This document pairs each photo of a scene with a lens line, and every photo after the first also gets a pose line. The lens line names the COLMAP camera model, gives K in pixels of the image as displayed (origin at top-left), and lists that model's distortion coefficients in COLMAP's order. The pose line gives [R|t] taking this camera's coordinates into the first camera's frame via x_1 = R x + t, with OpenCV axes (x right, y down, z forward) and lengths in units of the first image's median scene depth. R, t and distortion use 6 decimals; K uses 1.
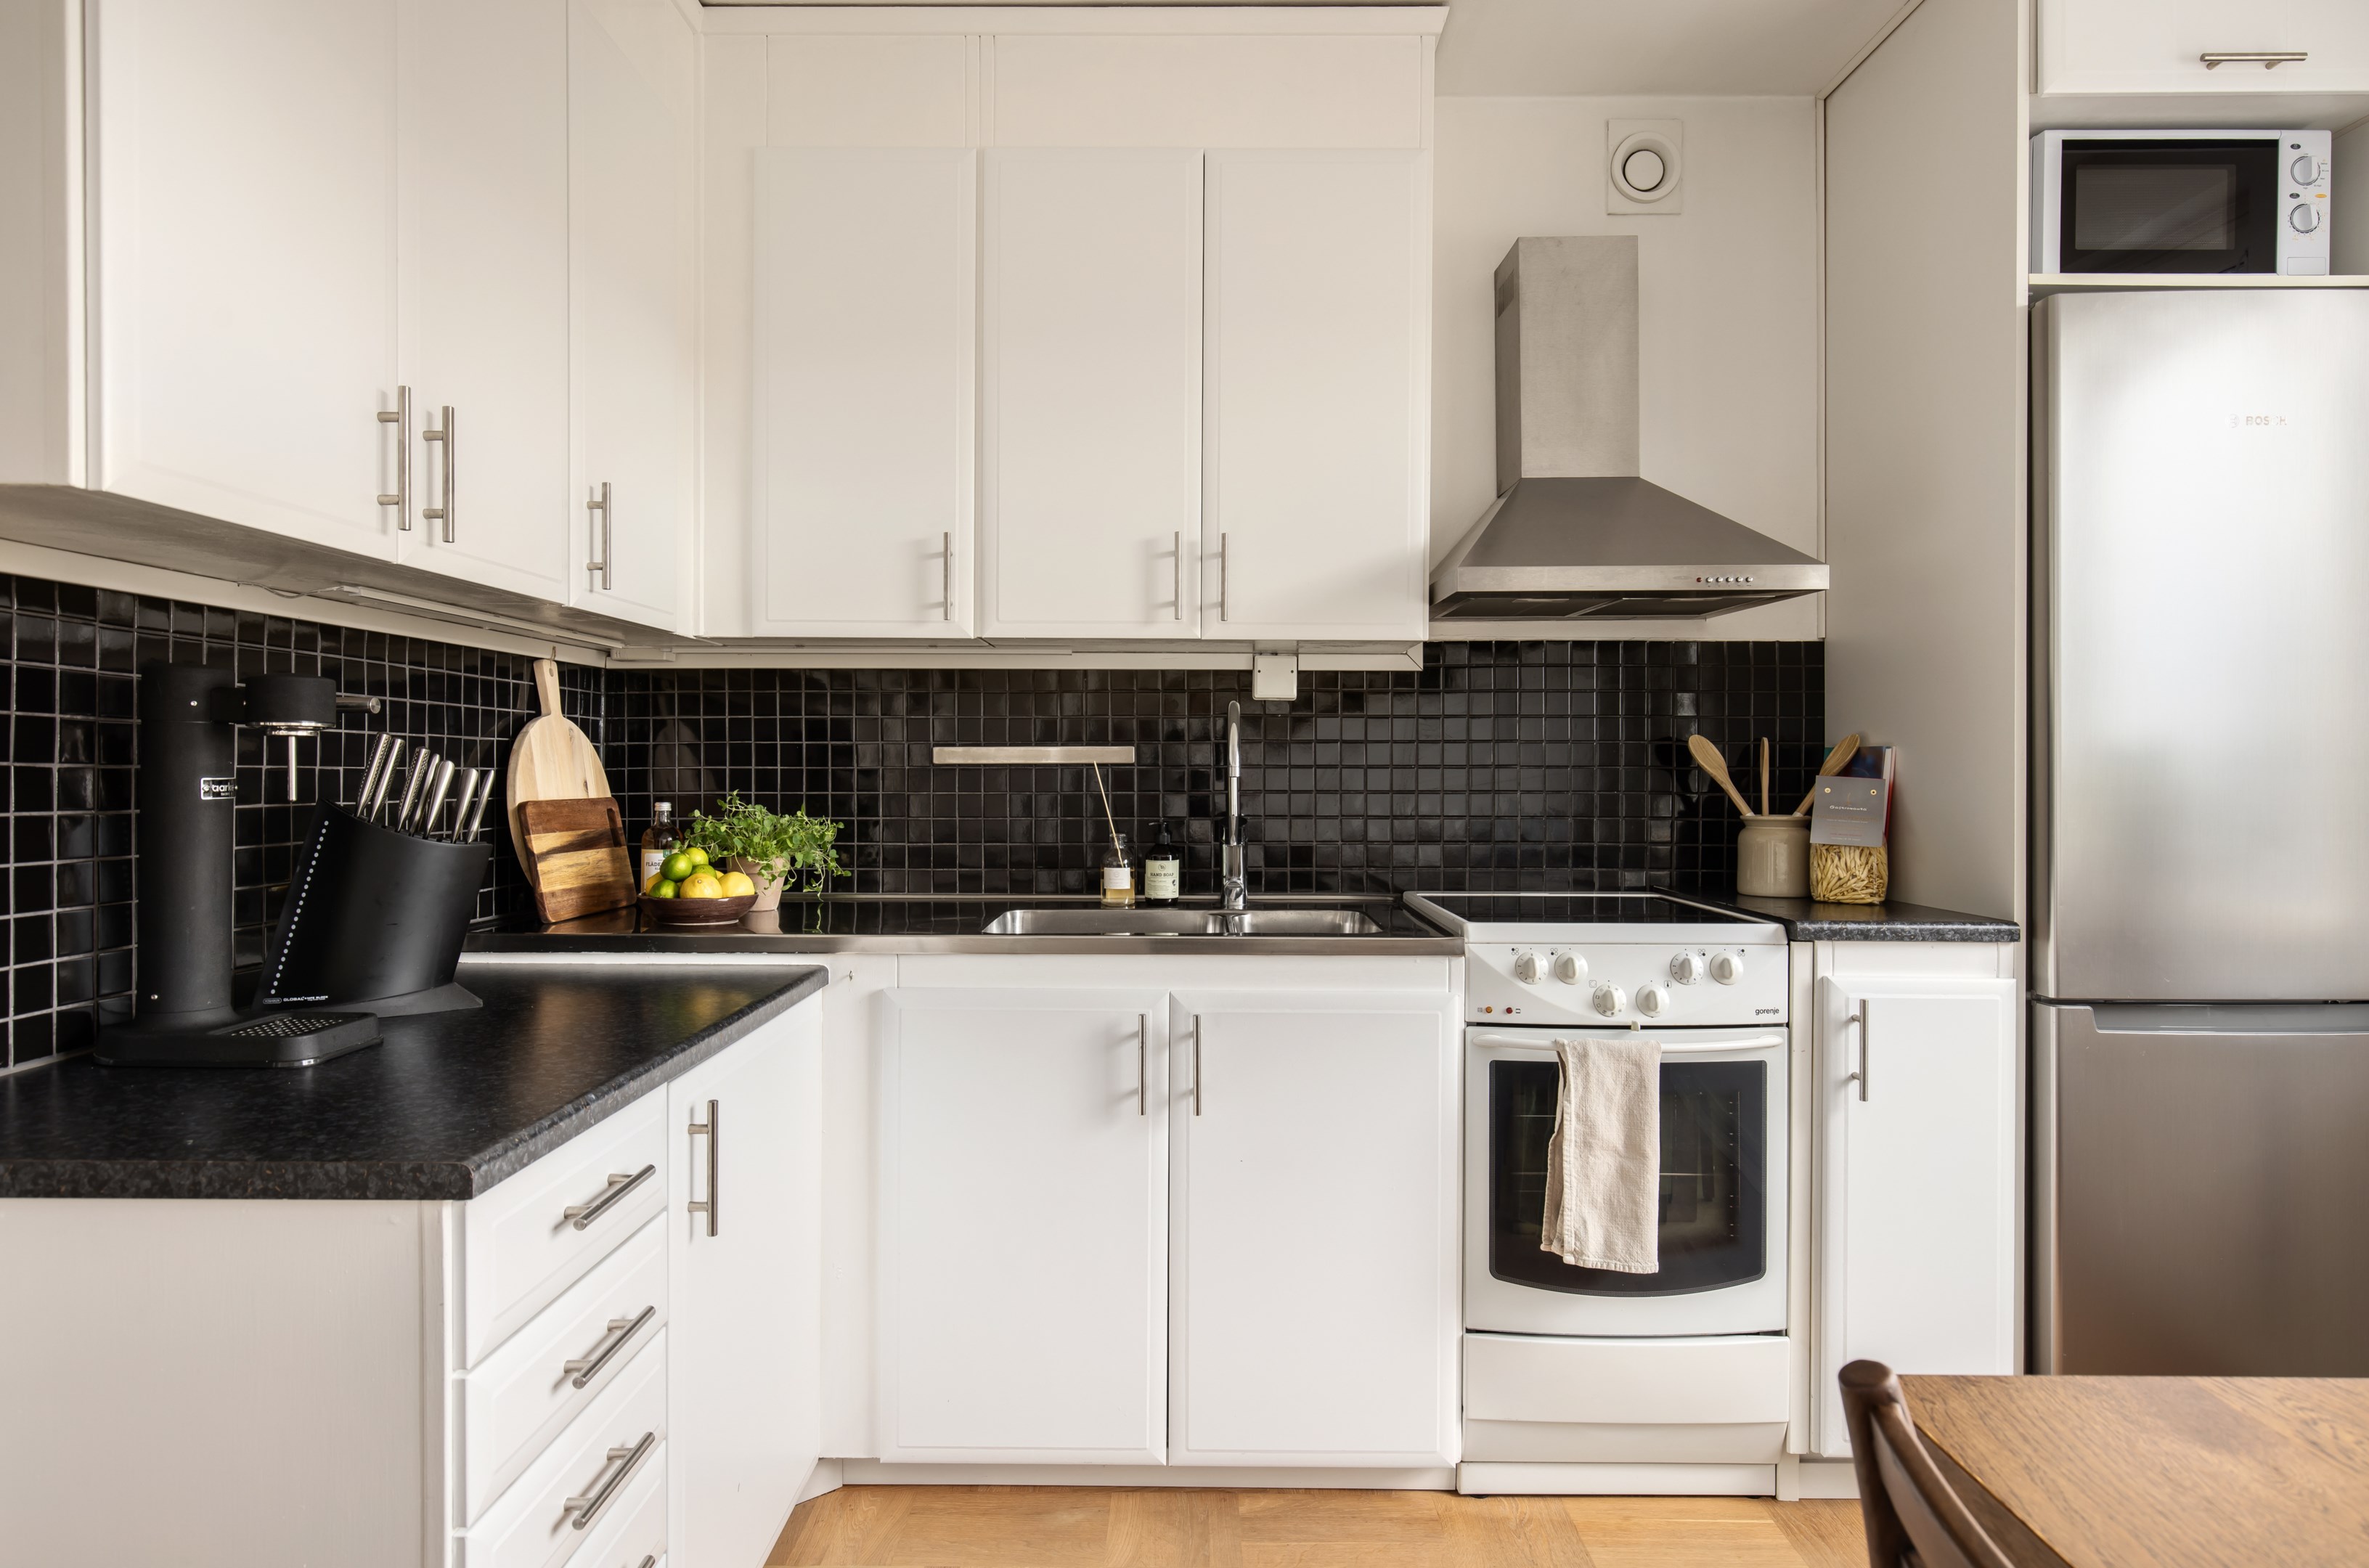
lens RADIAL K [[1319.3, 0, 1187.7], [0, 1319.3, 779.4], [0, 0, 1]] dist [0.008035, -0.005750]
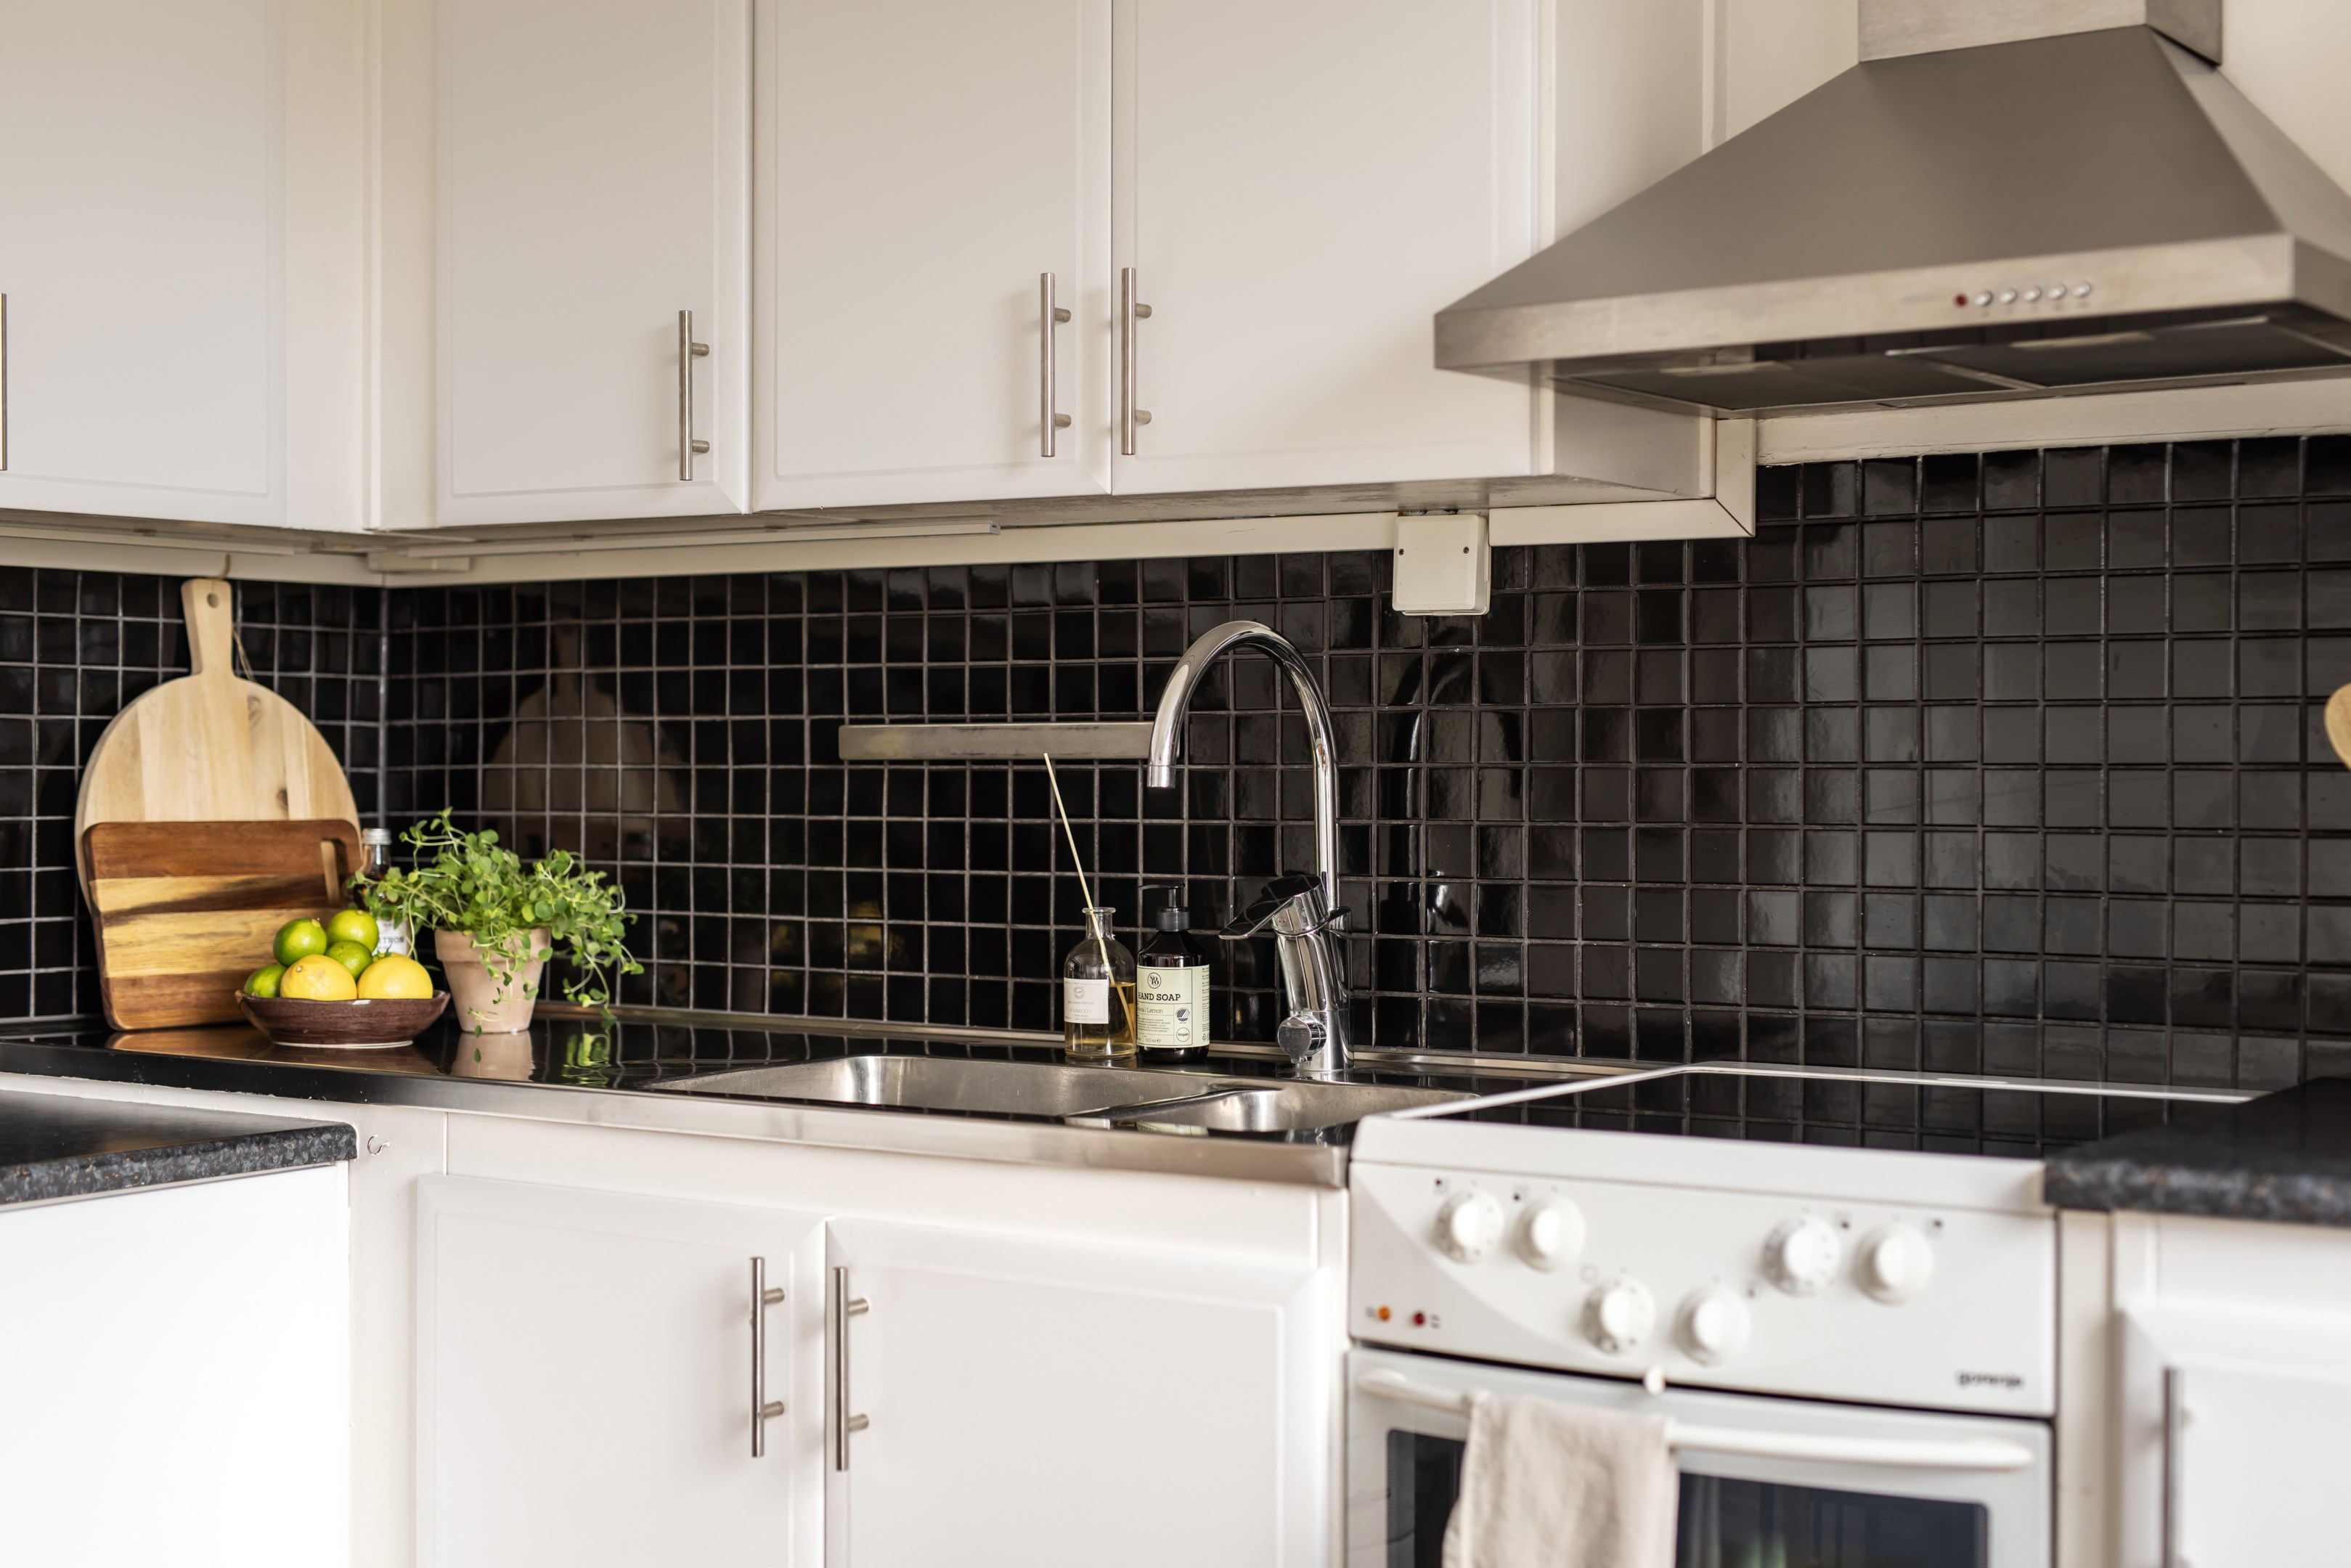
lens RADIAL K [[3302.1, 0, 1164.8], [0, 3302.1, 783.2], [0, 0, 1]] dist [-0.004821, 0.000000]
pose [[0.835809, 0.003897, -0.549006, 0.712304], [-0.005799, 0.999982, -0.001730, -0.001376], [0.548989, 0.004630, 0.835816, 0.027867]]
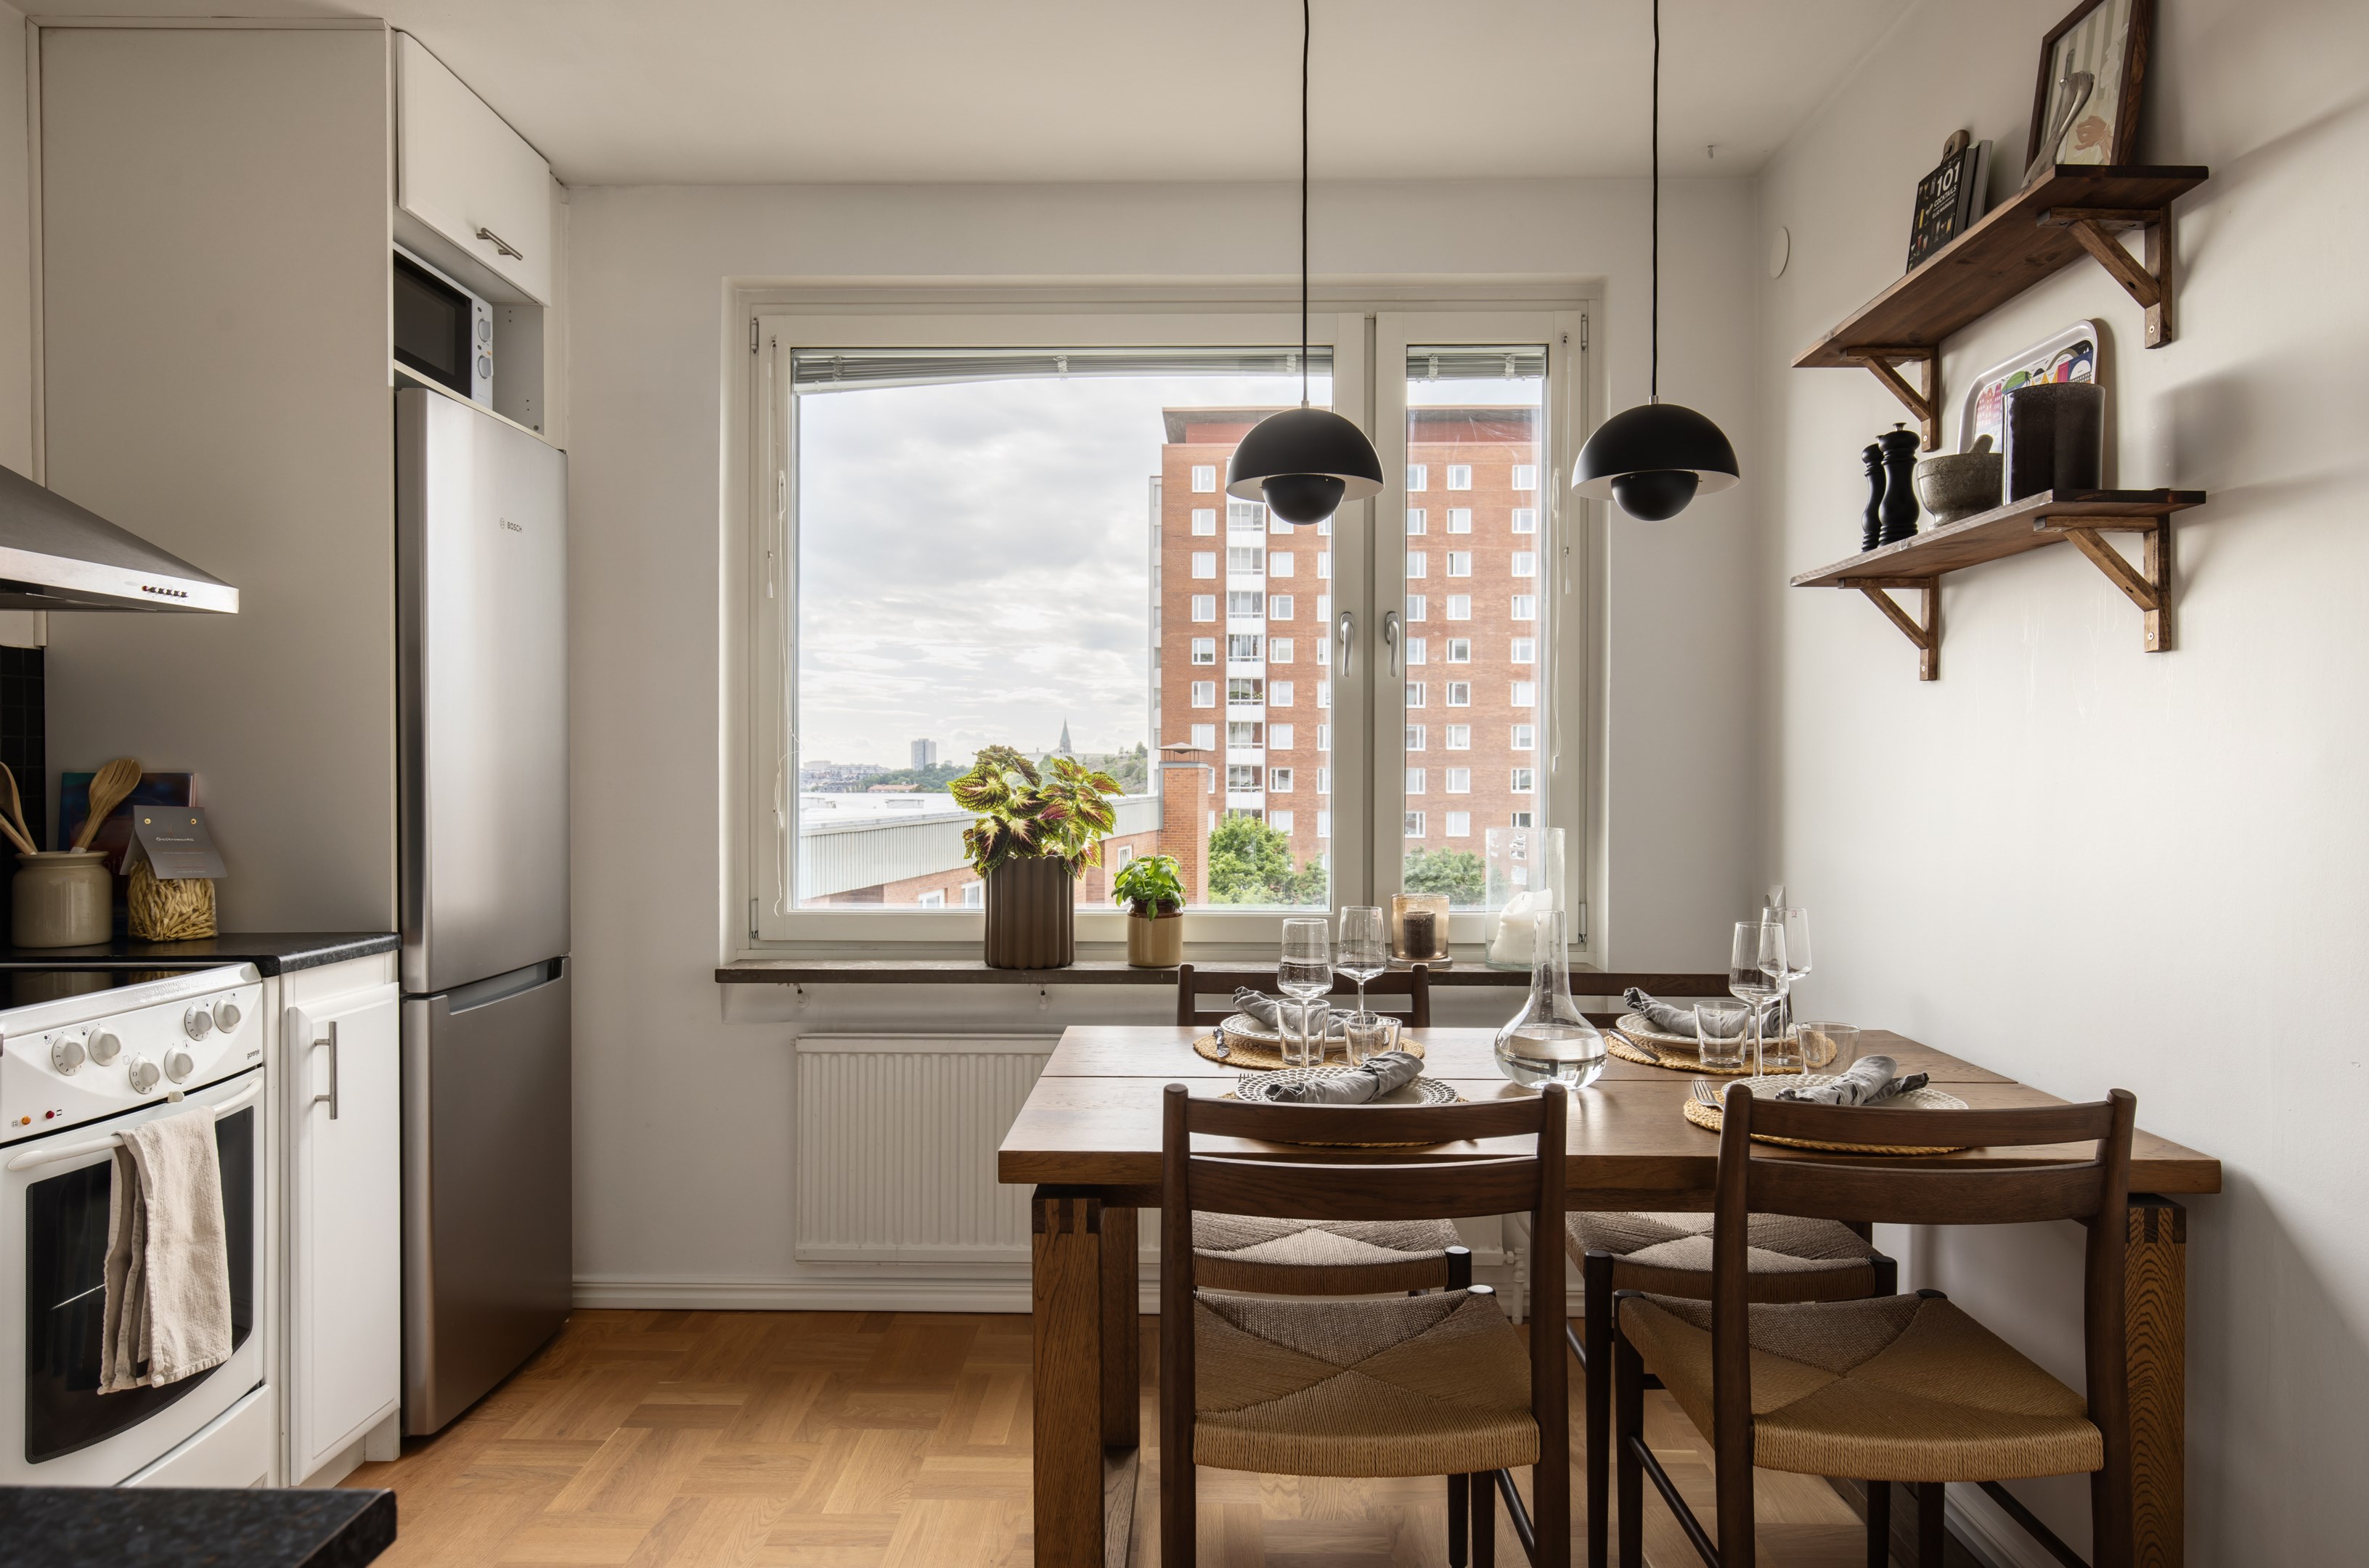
lens RADIAL K [[1511.1, 0, 1182.1], [0, 1511.1, 767.0], [0, 0, 1]] dist [0.003172, -0.000391]
pose [[0.010289, -0.000701, 0.999947, -0.599698], [0.006300, 0.999980, 0.000636, -0.026769], [-0.999927, 0.006293, 0.010293, 0.286234]]
